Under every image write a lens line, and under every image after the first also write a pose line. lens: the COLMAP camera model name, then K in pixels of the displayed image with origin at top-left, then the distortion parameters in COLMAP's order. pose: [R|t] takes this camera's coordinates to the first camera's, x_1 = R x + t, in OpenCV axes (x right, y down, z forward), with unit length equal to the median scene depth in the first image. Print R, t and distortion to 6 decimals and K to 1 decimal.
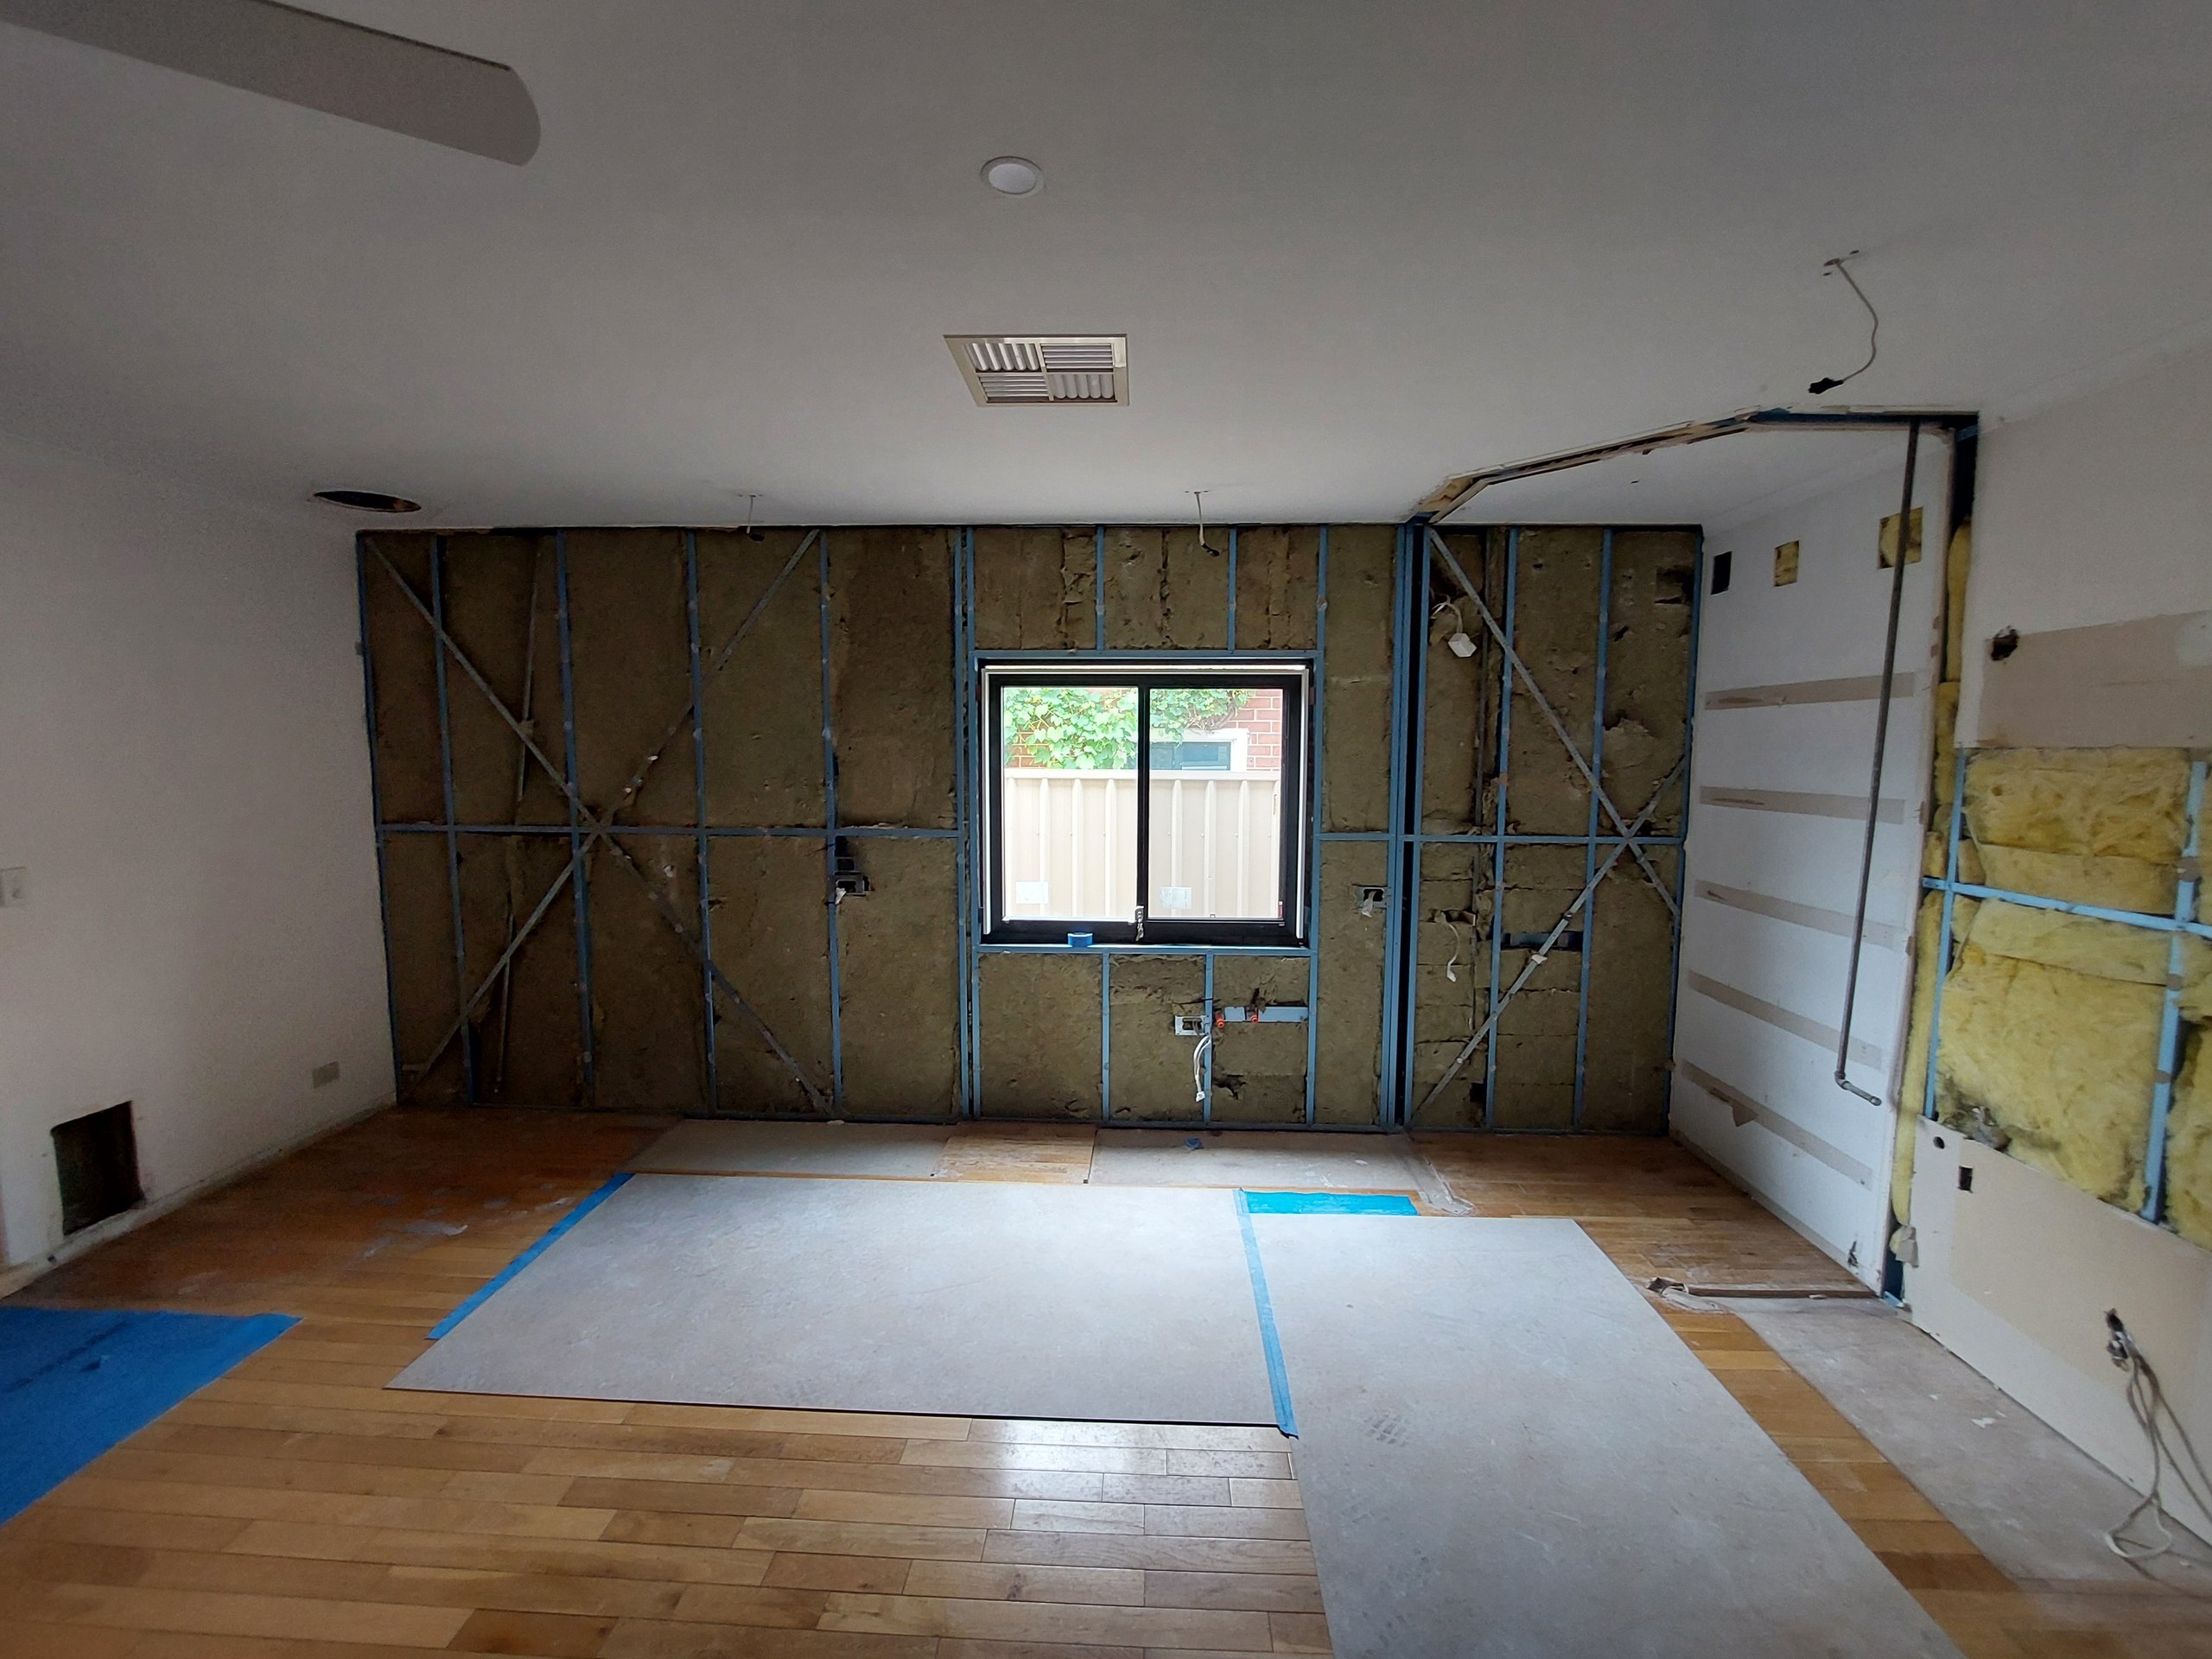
lens RADIAL K [[882.6, 0, 1160.0], [0, 882.6, 825.7], [0, 0, 1]] dist [-0.016784, -0.000624]
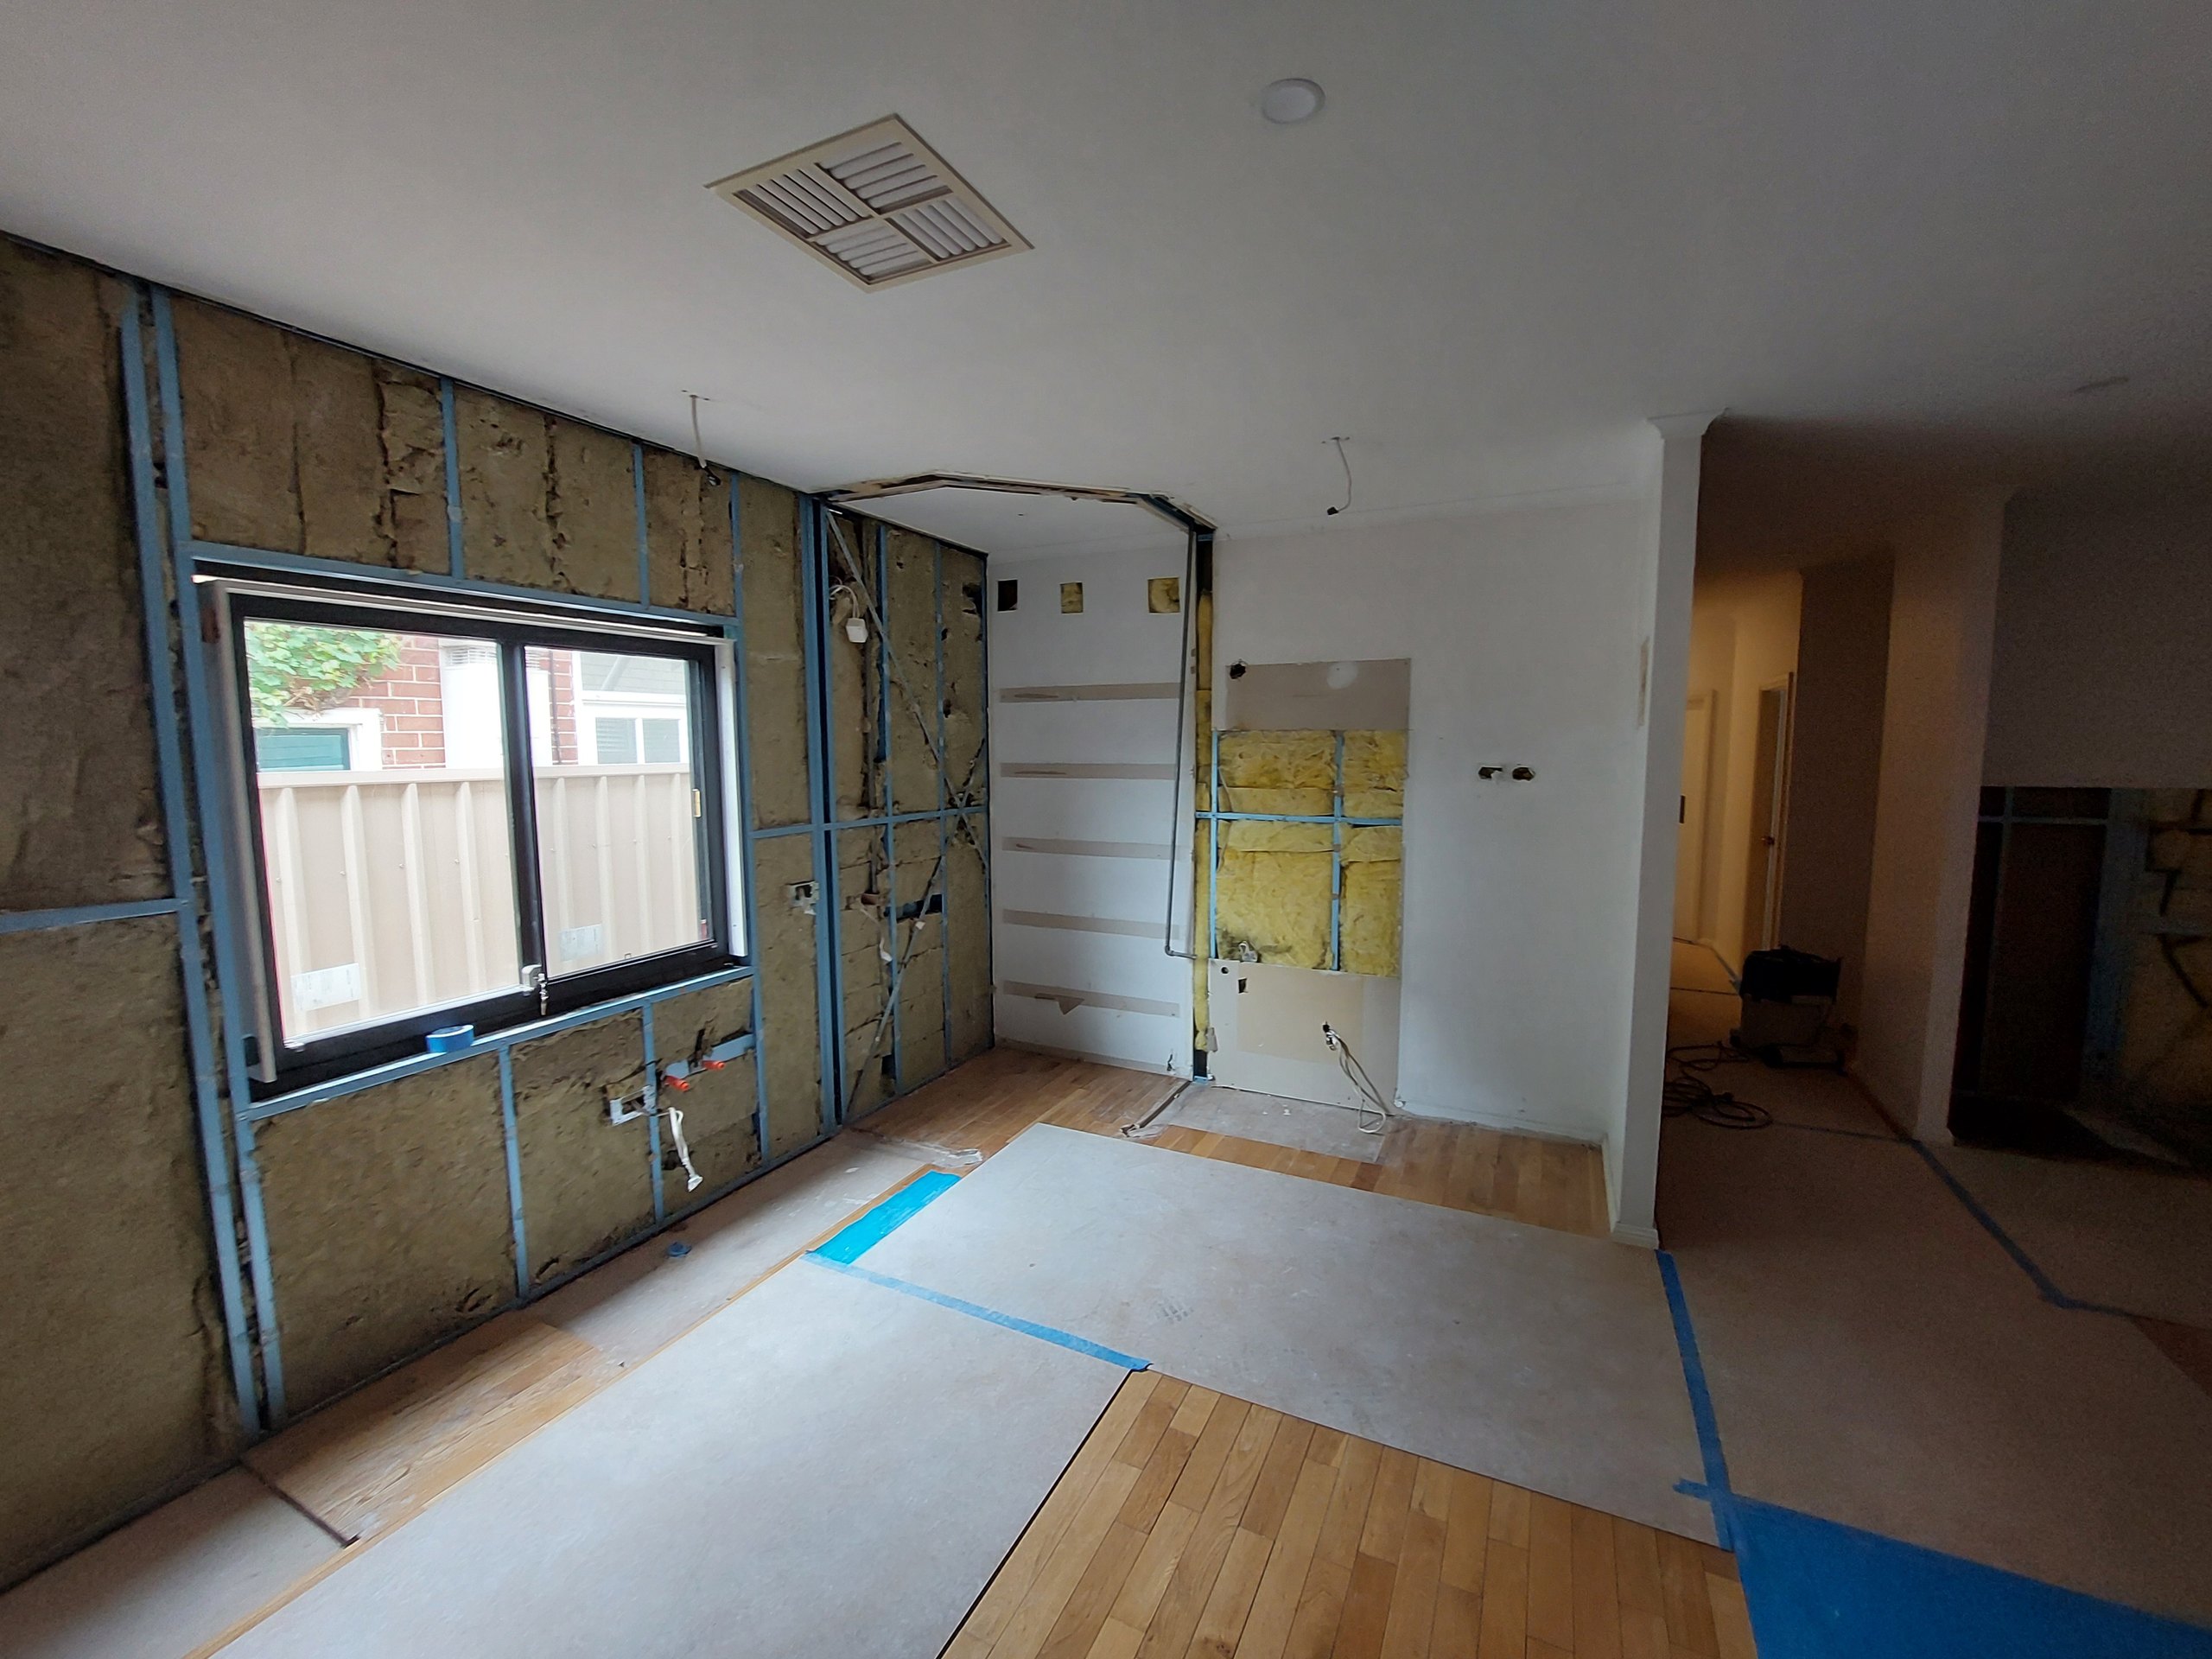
lens RADIAL K [[882.6, 0, 1095.2], [0, 882.6, 826.2], [0, 0, 1]] dist [-0.016784, -0.000624]
pose [[0.420232, -0.093168, 0.902621, -0.467123], [0.083610, 0.994459, 0.063721, -0.023458], [-0.903557, 0.048691, 0.425693, 0.333003]]
